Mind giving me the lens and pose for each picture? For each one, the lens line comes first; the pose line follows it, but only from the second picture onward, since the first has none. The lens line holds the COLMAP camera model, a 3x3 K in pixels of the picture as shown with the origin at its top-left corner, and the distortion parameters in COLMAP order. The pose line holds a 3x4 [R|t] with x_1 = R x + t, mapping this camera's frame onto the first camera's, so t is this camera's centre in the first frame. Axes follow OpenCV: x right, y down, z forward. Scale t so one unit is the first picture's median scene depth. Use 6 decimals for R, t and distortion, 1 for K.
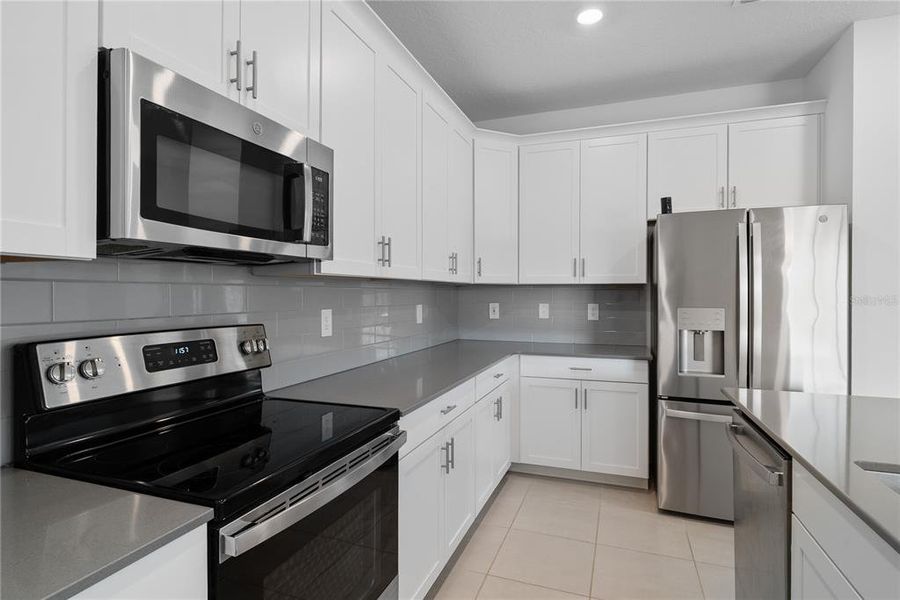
lens RADIAL K [[466.7, 0, 453.8], [0, 466.7, 295.0], [0, 0, 1]] dist [-0.002290, -0.000548]
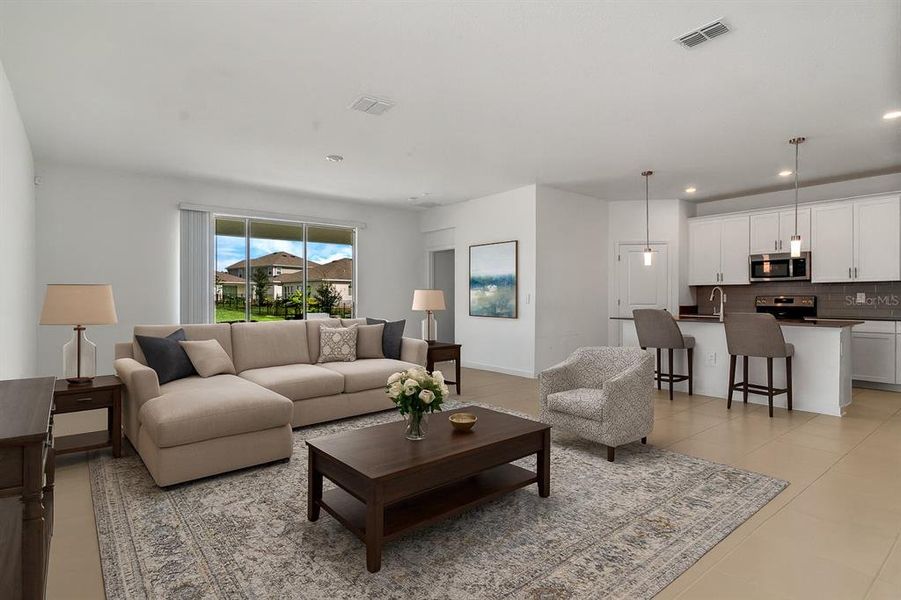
lens RADIAL K [[467.2, 0, 454.3], [0, 467.2, 295.0], [0, 0, 1]] dist [-0.002290, -0.000548]
pose [[-0.510652, -0.004648, -0.859775, 4.517504], [0.001836, 0.999977, -0.006496, 0.075440], [0.859786, -0.004895, -0.510632, 0.429709]]
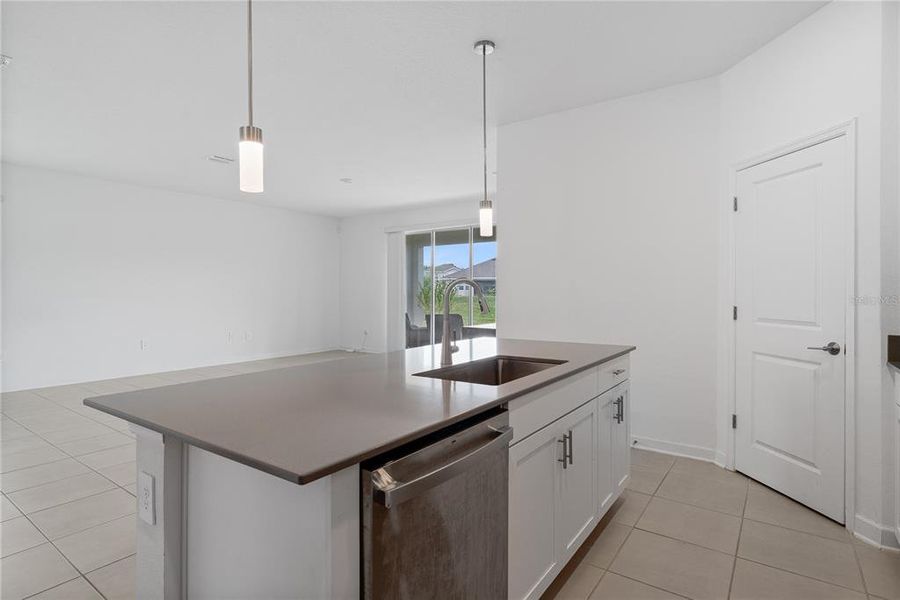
lens RADIAL K [[466.7, 0, 453.8], [0, 466.7, 295.0], [0, 0, 1]] dist [-0.002290, -0.000548]
pose [[-0.964529, -0.002432, 0.263967, 0.389569], [-0.000946, 0.999983, 0.005756, 0.040801], [-0.263976, 0.005302, -0.964515, 1.570225]]
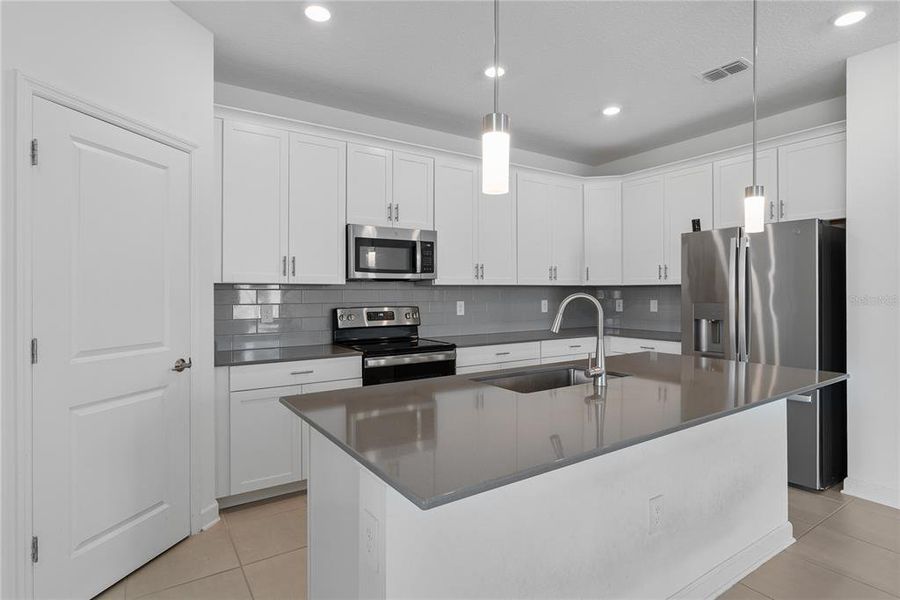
lens RADIAL K [[466.7, 0, 453.8], [0, 466.7, 295.0], [0, 0, 1]] dist [-0.002290, -0.000548]
pose [[0.807691, -0.001536, -0.589605, 1.136064], [0.003061, 0.999994, 0.001589, 0.001644], [0.589599, -0.003088, 0.807691, -0.788734]]
